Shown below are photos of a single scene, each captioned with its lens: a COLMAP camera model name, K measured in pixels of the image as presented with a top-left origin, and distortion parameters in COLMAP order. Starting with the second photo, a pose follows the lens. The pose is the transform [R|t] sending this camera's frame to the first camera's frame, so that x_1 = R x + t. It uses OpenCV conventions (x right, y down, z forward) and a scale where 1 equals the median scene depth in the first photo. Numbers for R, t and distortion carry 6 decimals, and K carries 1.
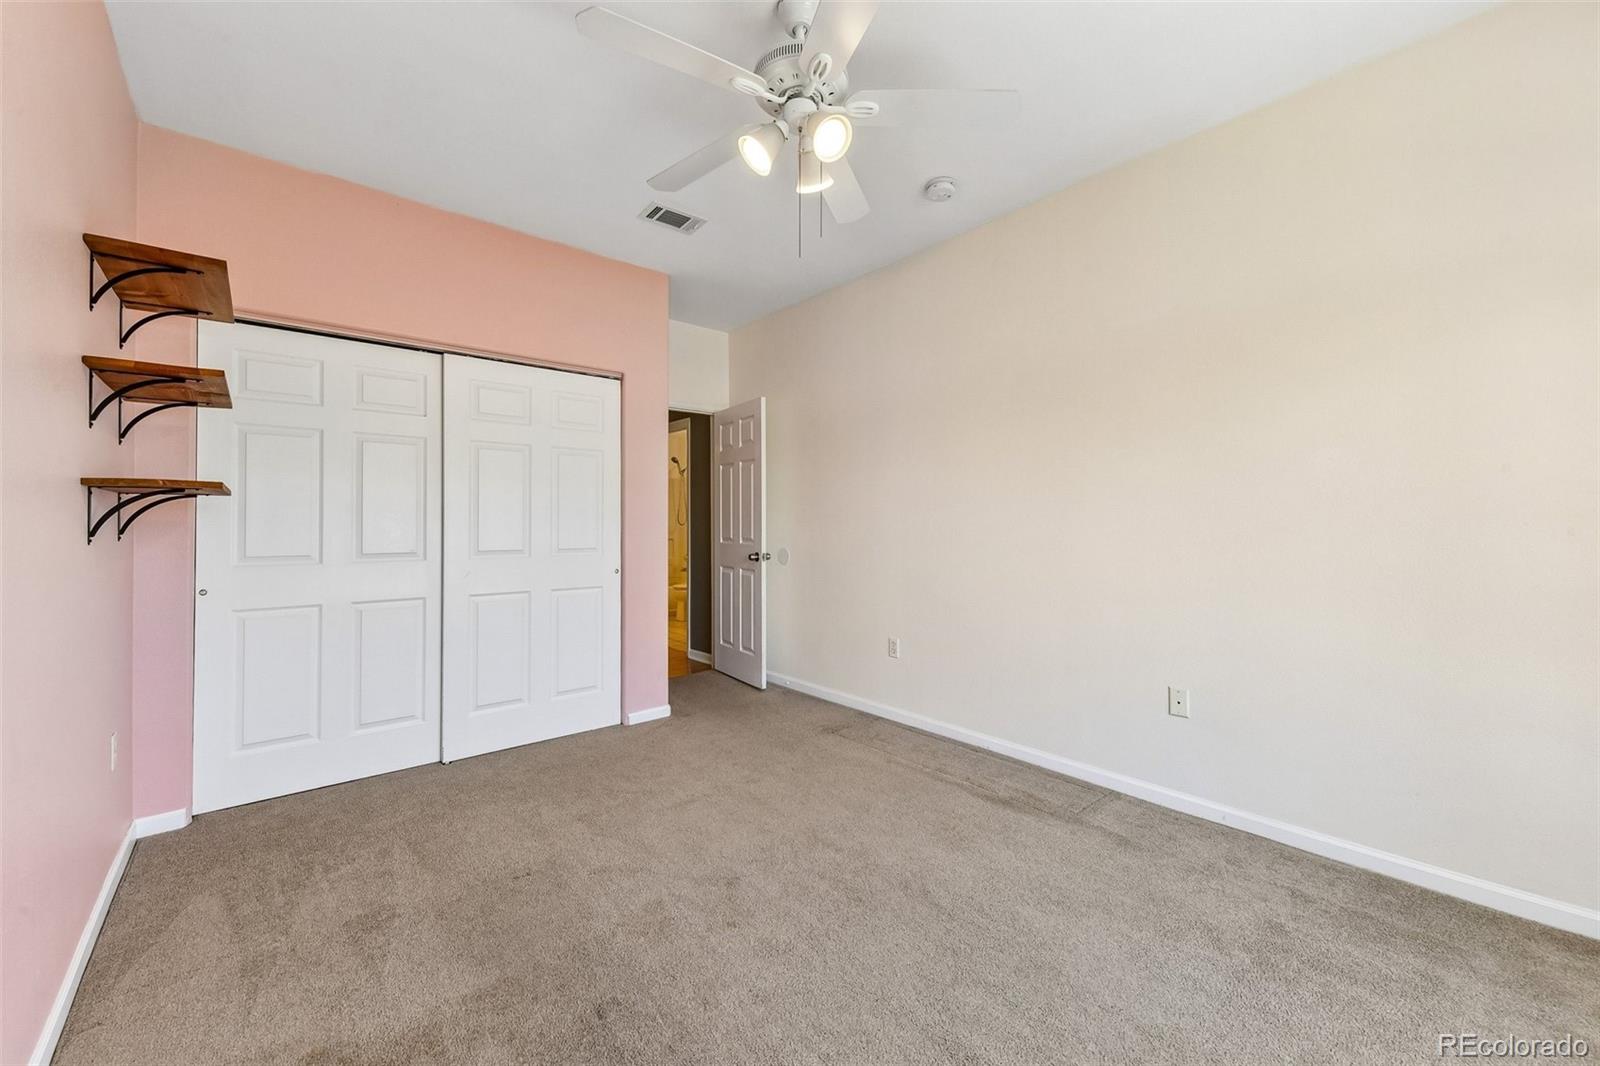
lens RADIAL K [[621.3, 0, 804.8], [0, 621.3, 515.0], [0, 0, 1]] dist [0.012401, -0.000238]
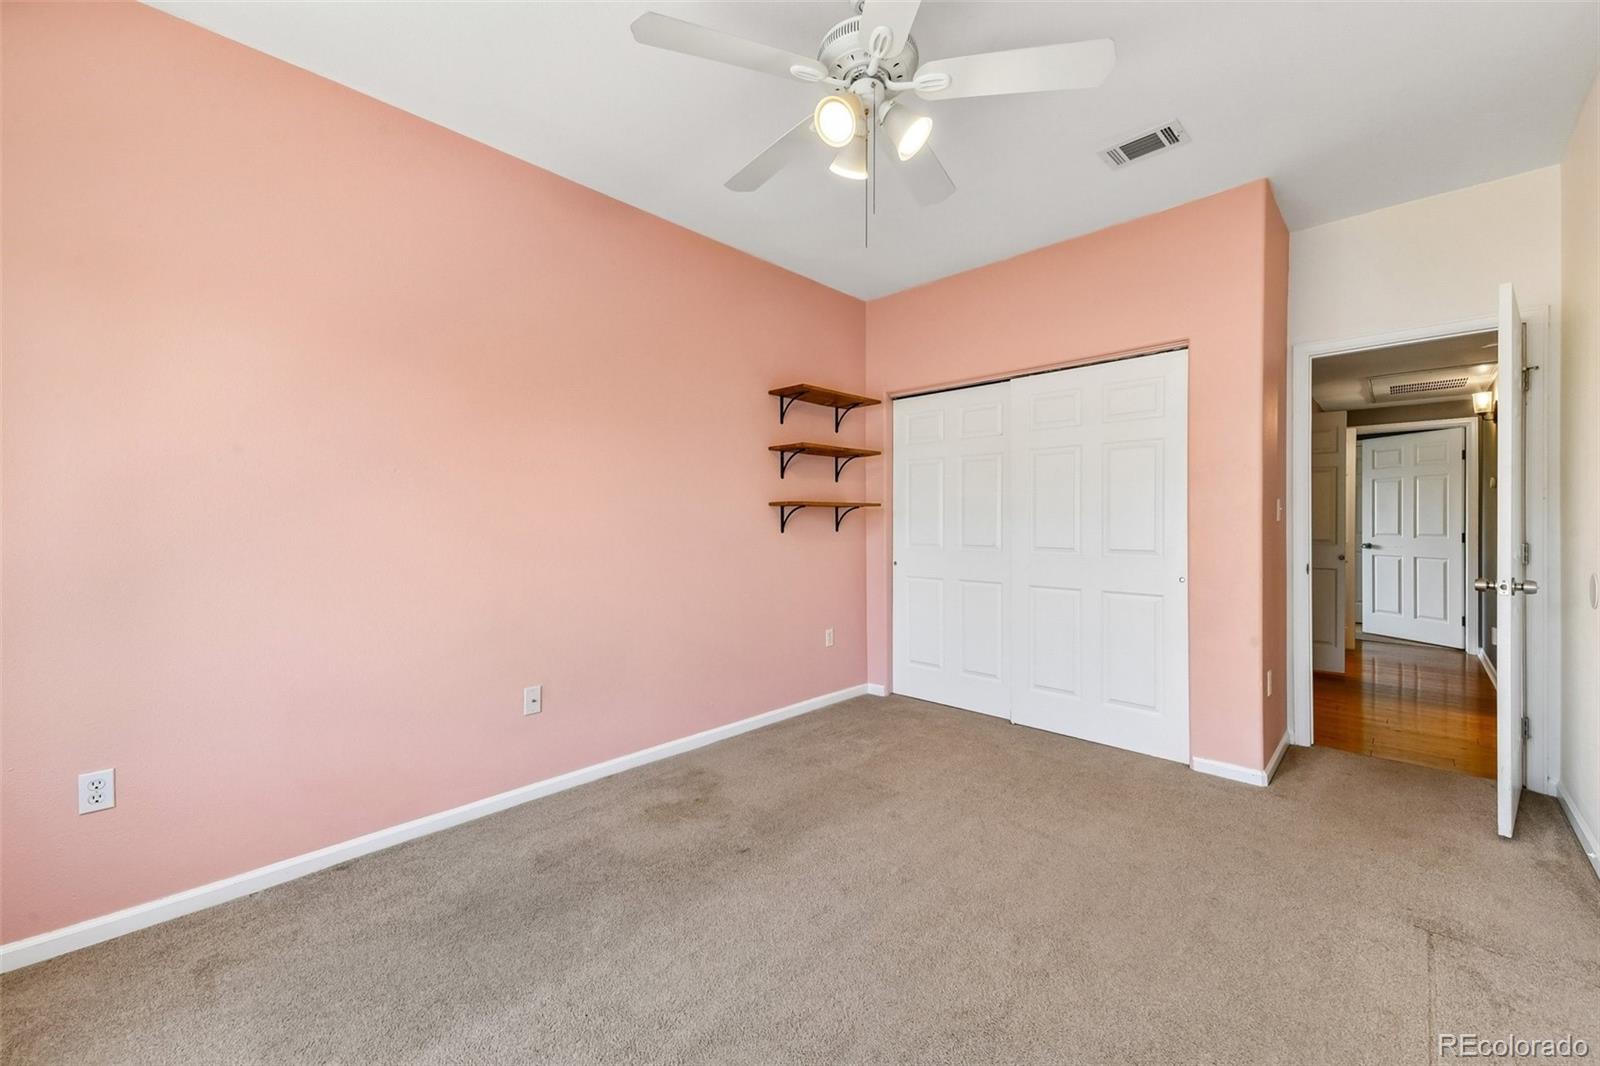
lens RADIAL K [[627.2, 0, 798.9], [0, 627.2, 522.0], [0, 0, 1]] dist [0.030491, -0.011978]
pose [[0.098790, 0.002095, -0.995106, 0.699450], [0.016521, 0.999857, 0.003746, 0.001325], [0.994971, -0.016810, 0.098741, 0.579465]]
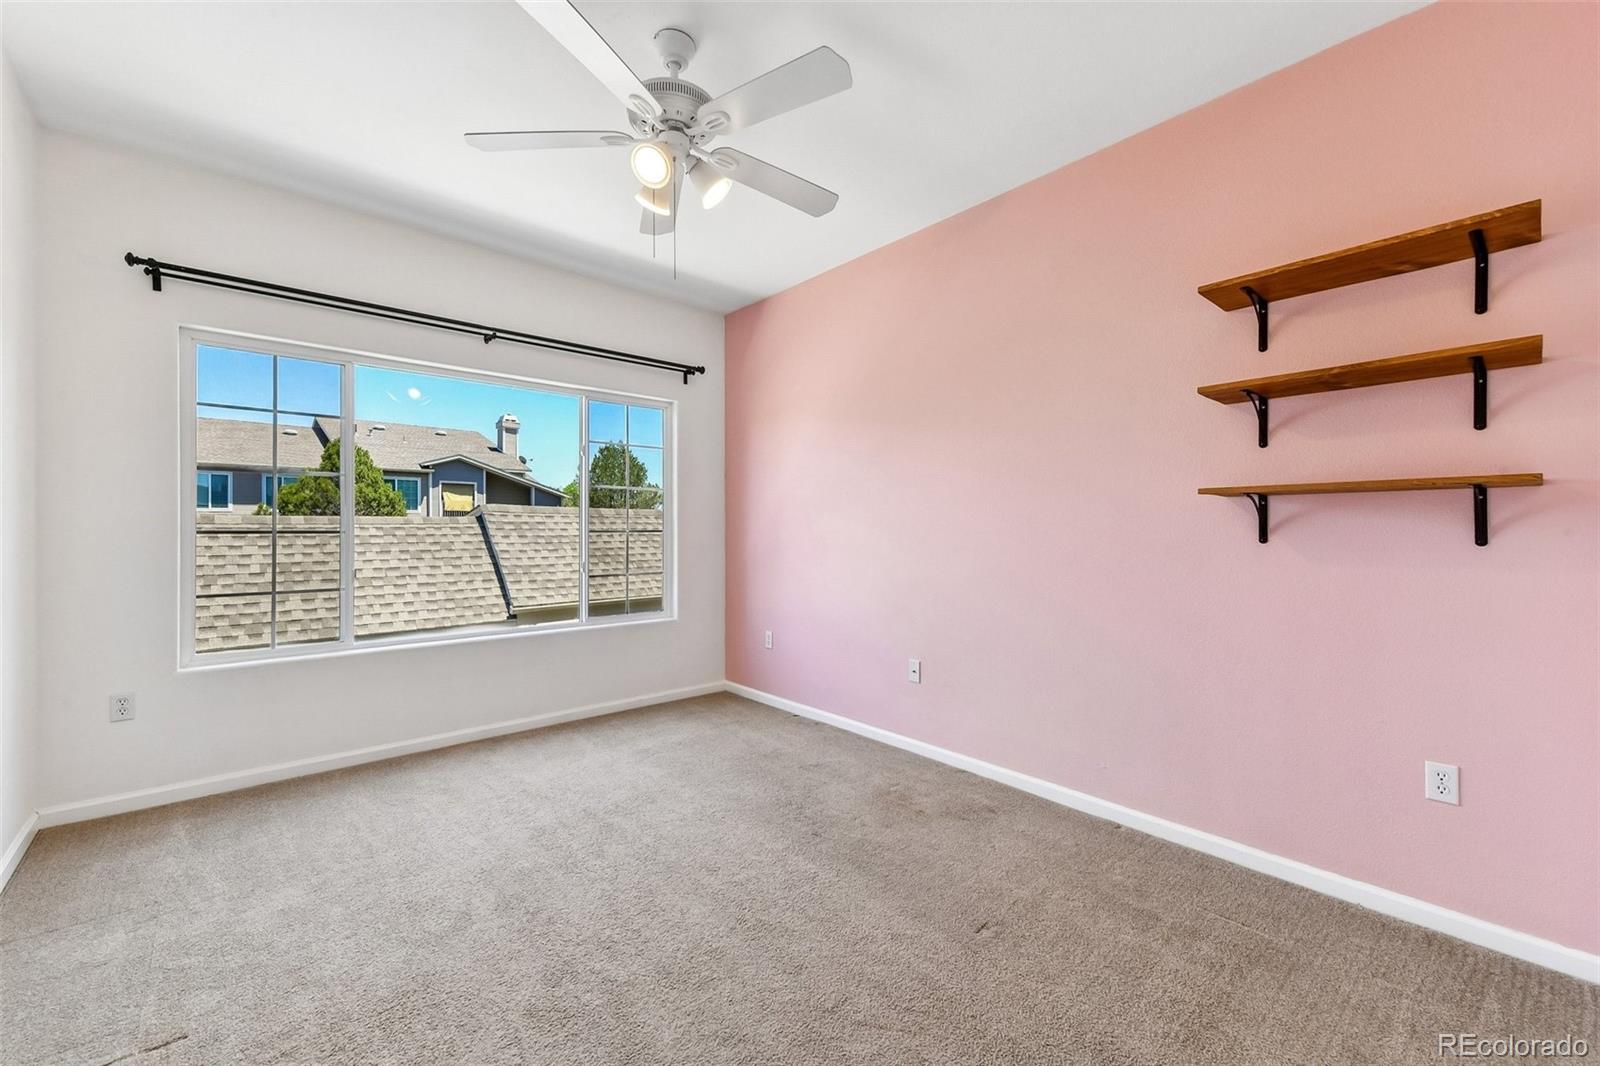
lens RADIAL K [[643.9, 0, 796.4], [0, 643.9, 518.9], [0, 0, 1]] dist [0.015777, -0.000221]
pose [[-0.999903, 0.004457, -0.013219, -0.151504], [0.004778, 0.999691, -0.024398, 0.018755], [0.013106, -0.024458, -0.999615, 1.562793]]
